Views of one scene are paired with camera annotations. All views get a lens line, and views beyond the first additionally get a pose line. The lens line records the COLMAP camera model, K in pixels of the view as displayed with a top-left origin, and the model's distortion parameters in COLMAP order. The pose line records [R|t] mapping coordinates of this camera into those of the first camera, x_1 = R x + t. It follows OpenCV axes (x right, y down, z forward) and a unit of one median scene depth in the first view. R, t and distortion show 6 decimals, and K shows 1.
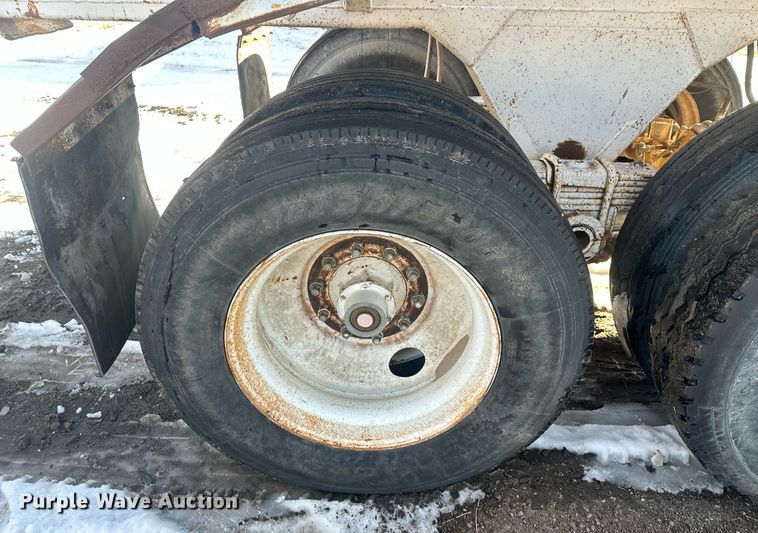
lens RADIAL K [[513.6, 0, 379.0], [0, 513.6, 266.5], [0, 0, 1]] dist [0.097183, 0.000438]
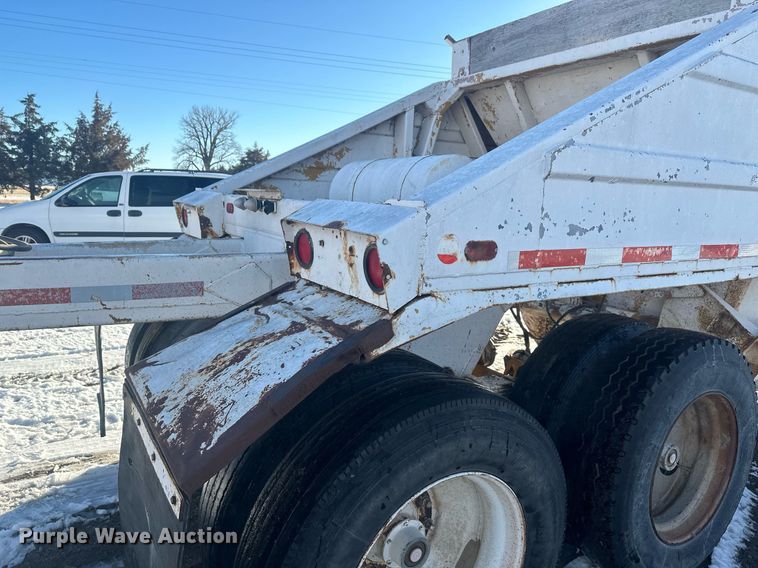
lens RADIAL K [[537.6, 0, 367.8], [0, 537.6, 282.9], [0, 0, 1]] dist [0.086160, -0.119635]
pose [[0.832218, -0.074853, 0.549373, -0.845295], [0.250094, 0.934998, -0.251460, -0.211760], [-0.494840, 0.346664, 0.796842, -0.161156]]
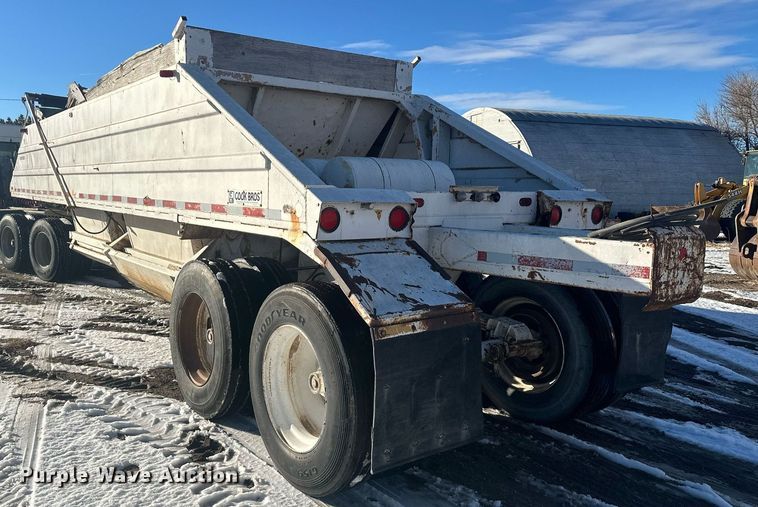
lens RADIAL K [[631.4, 0, 376.9], [0, 631.4, 236.8], [0, 0, 1]] dist [0.128642, -0.003691]
pose [[-0.654150, -0.076285, 0.752508, -2.169666], [0.353814, 0.848475, 0.393581, -2.347843], [-0.668509, 0.523709, -0.528040, 3.655822]]
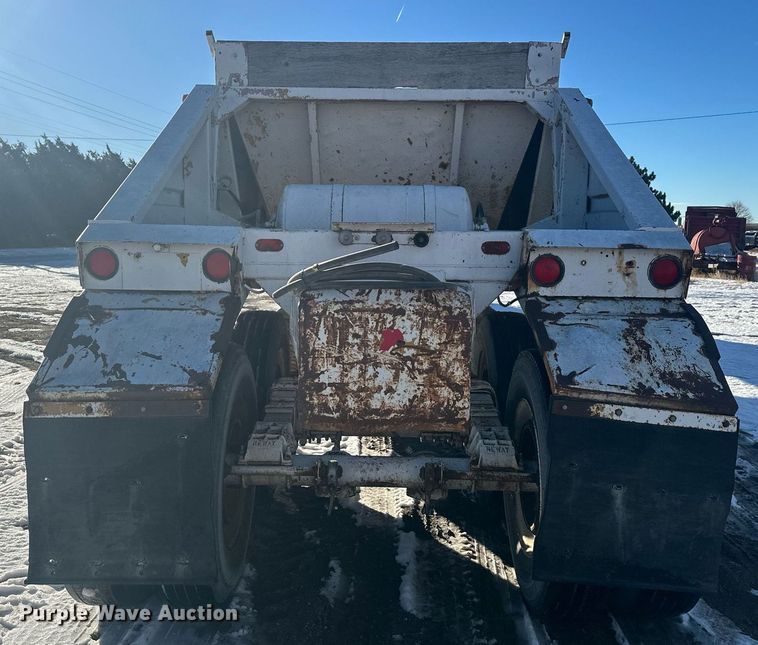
lens RADIAL K [[791.5, 0, 400.5], [0, 791.5, 298.1], [0, 0, 1]] dist [0.076738, -0.028565]
pose [[-0.068723, -0.101181, 0.992492, -2.757636], [0.478045, 0.869852, 0.121780, -1.196862], [-0.875643, 0.482824, -0.011410, 1.588791]]
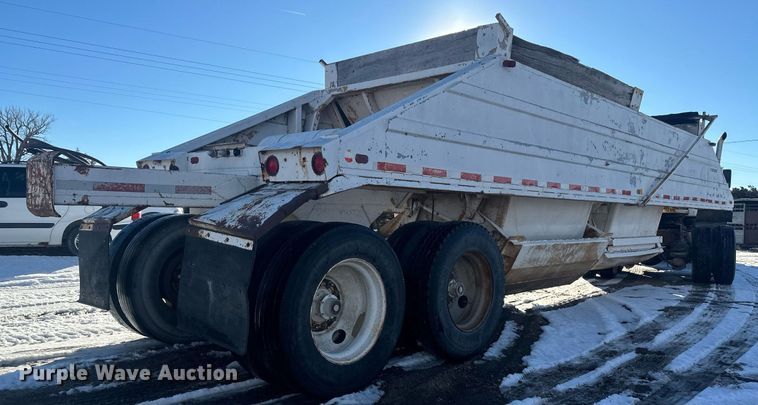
lens RADIAL K [[599.9, 0, 380.5], [0, 599.9, 228.9], [0, 0, 1]] dist [0.110075, -0.002679]
pose [[0.645011, -0.010709, 0.764099, -2.304571], [0.356747, 0.888474, -0.288695, 0.748440], [-0.675790, 0.458801, 0.576896, -1.057902]]
